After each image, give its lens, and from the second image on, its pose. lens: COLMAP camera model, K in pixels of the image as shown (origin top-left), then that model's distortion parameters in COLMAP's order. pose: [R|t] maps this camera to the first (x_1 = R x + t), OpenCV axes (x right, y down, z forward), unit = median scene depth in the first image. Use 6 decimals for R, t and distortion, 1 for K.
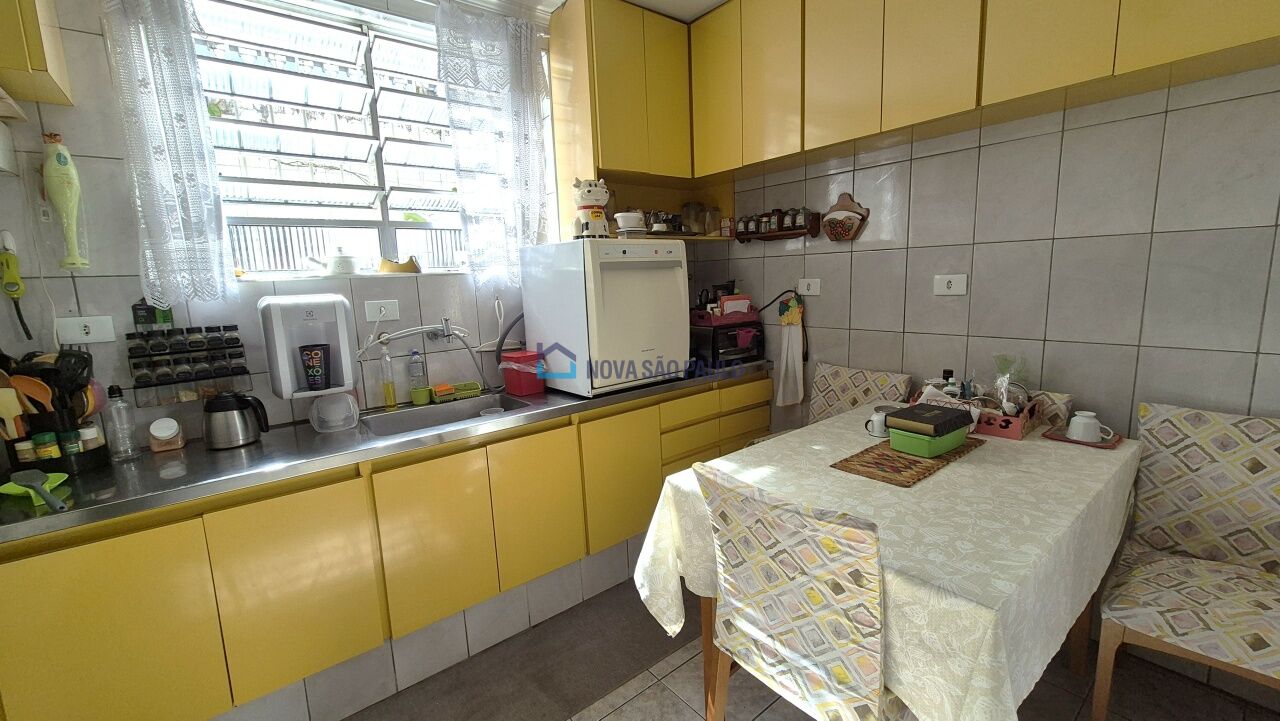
lens RADIAL K [[527.1, 0, 640.0], [0, 527.1, 360.5], [0, 0, 1]] dist [0.000448, 0.000858]
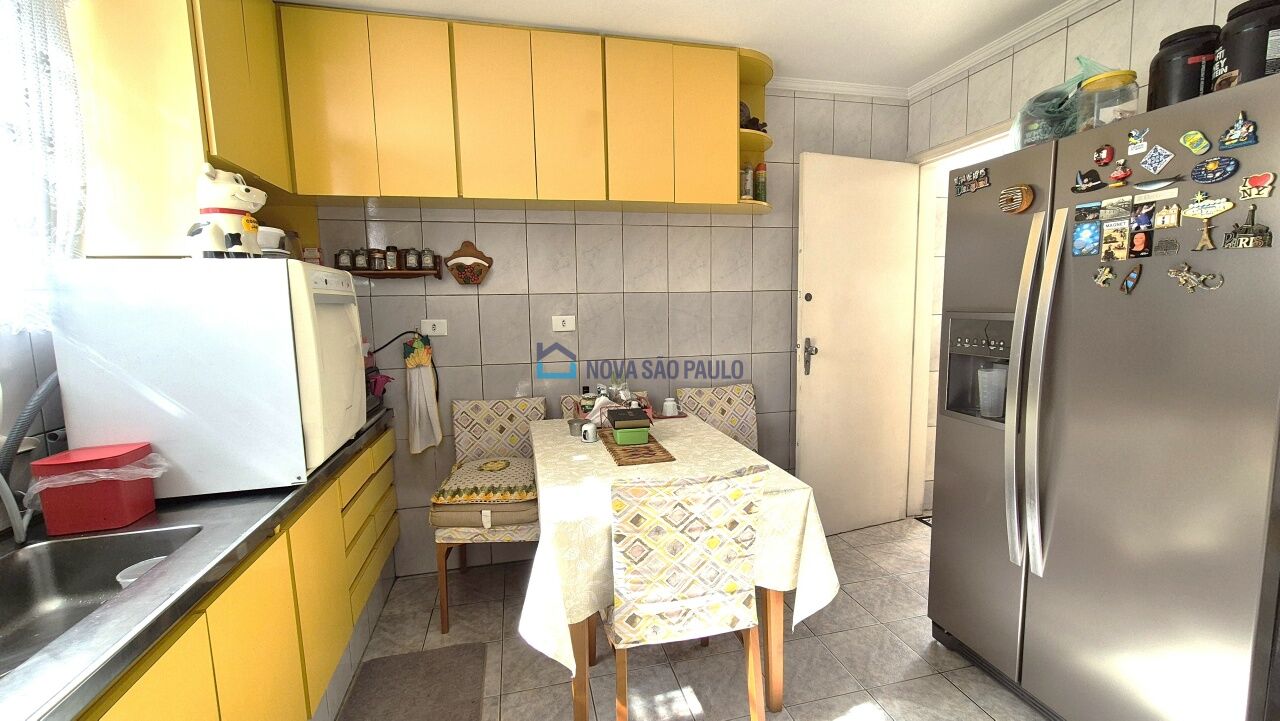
lens RADIAL K [[527.1, 0, 640.0], [0, 527.1, 360.5], [0, 0, 1]] dist [0.000448, 0.000858]
pose [[0.427837, -0.066858, 0.901380, -0.606926], [0.145841, 0.989299, 0.004156, -0.035358], [-0.892012, 0.129680, 0.433009, 0.324470]]
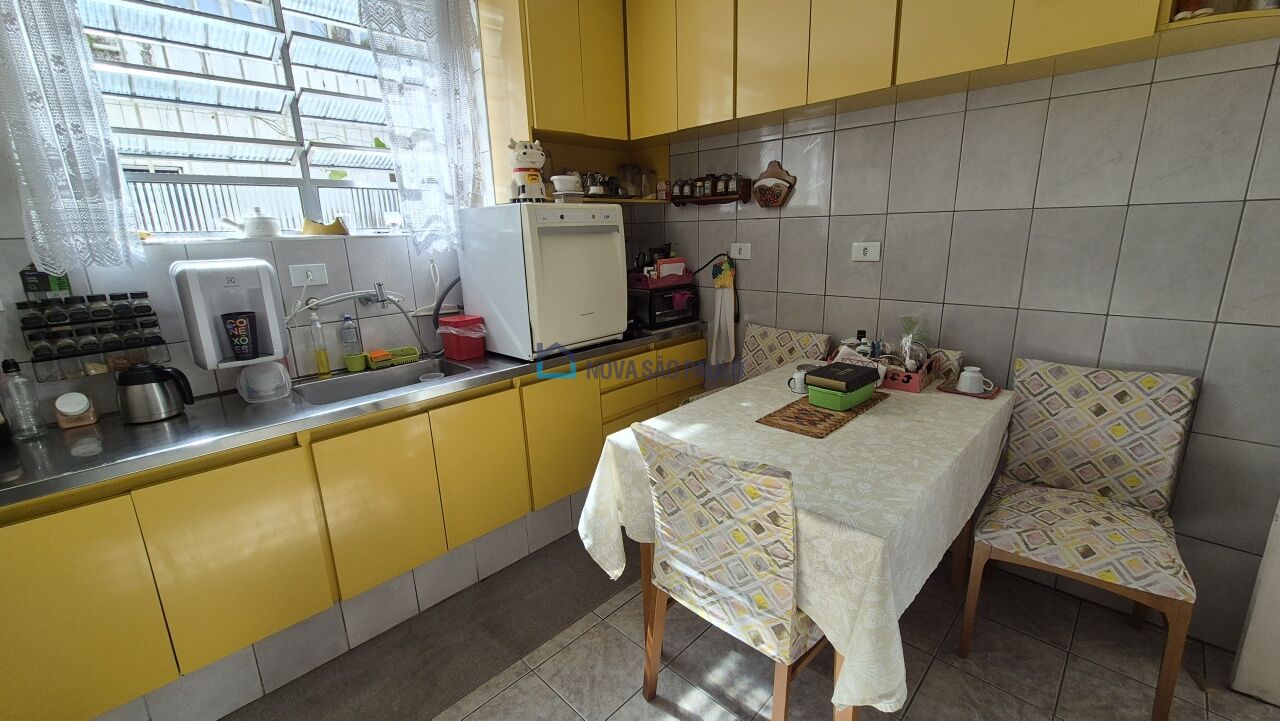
lens RADIAL K [[527.1, 0, 640.0], [0, 527.1, 360.5], [0, 0, 1]] dist [0.000448, 0.000858]
pose [[0.993143, -0.018520, 0.115426, -0.003495], [0.008925, 0.996502, 0.083089, -0.016936], [-0.116561, -0.081489, 0.989835, -0.043594]]
